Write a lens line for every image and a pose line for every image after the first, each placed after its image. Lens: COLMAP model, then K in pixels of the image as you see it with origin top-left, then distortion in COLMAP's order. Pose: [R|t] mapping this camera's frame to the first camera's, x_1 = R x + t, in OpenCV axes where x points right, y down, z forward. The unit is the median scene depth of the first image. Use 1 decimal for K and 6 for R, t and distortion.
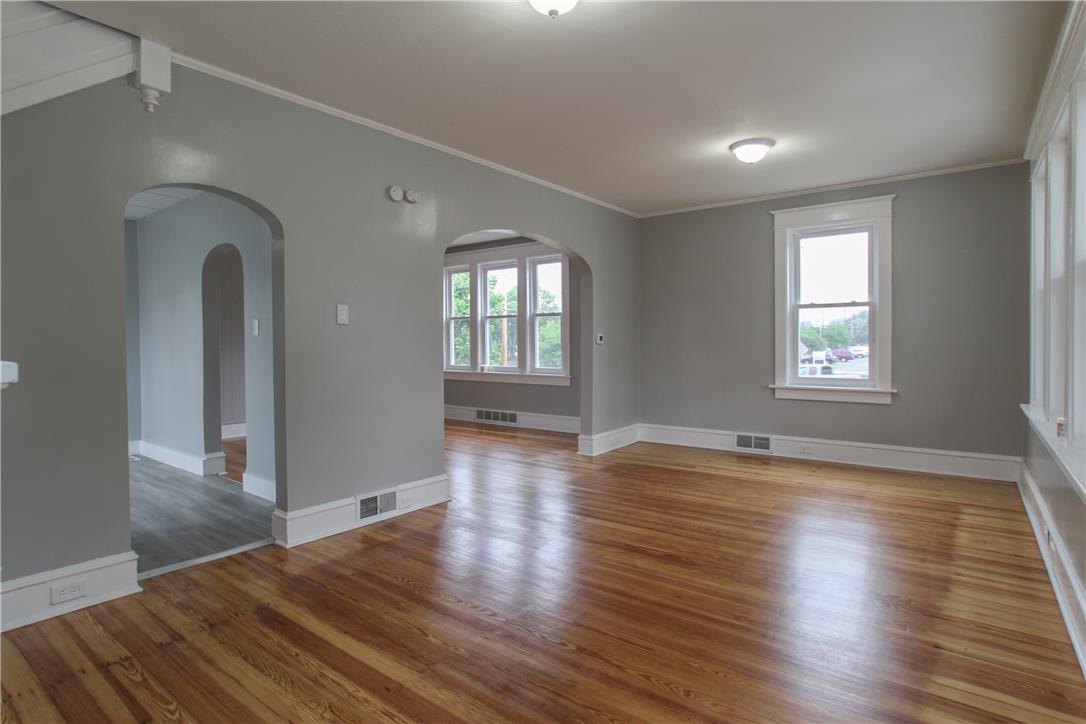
lens RADIAL K [[565.6, 0, 524.4], [0, 565.6, 350.2], [0, 0, 1]] dist [-0.041459, 0.015120]
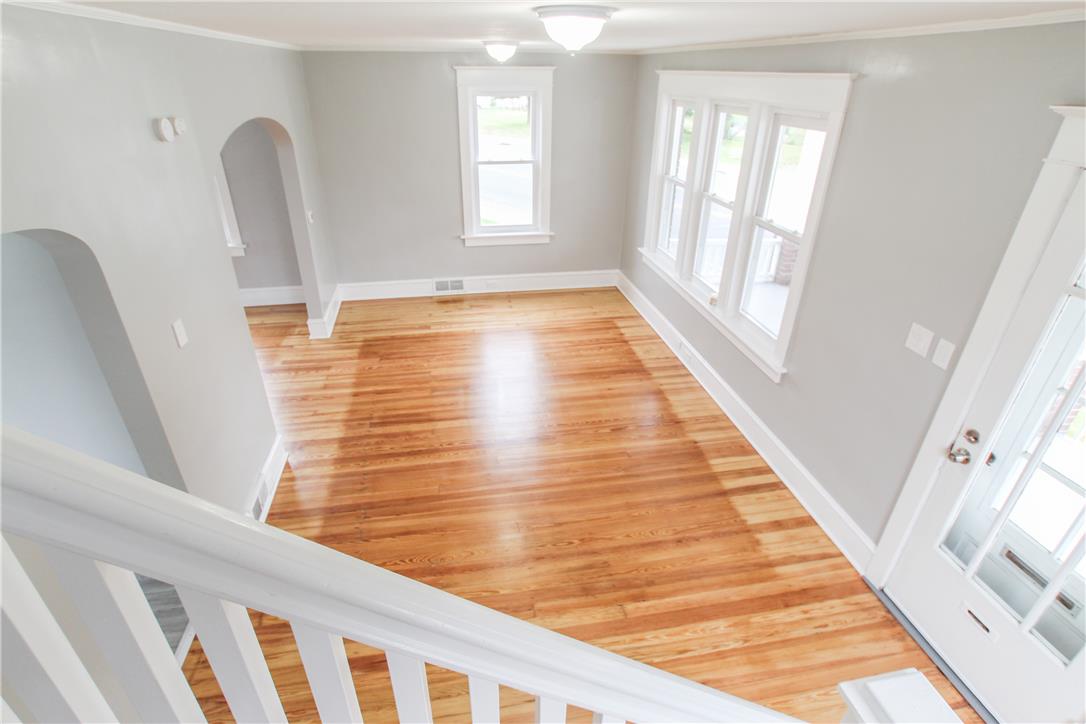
lens RADIAL K [[565.6, 0, 533.4], [0, 565.6, 370.7], [0, 0, 1]] dist [-0.041459, 0.015120]
pose [[0.668021, -0.344376, 0.659661, -0.482600], [0.002280, 0.887415, 0.460966, -0.339693], [-0.744139, -0.306431, 0.593597, 0.176968]]
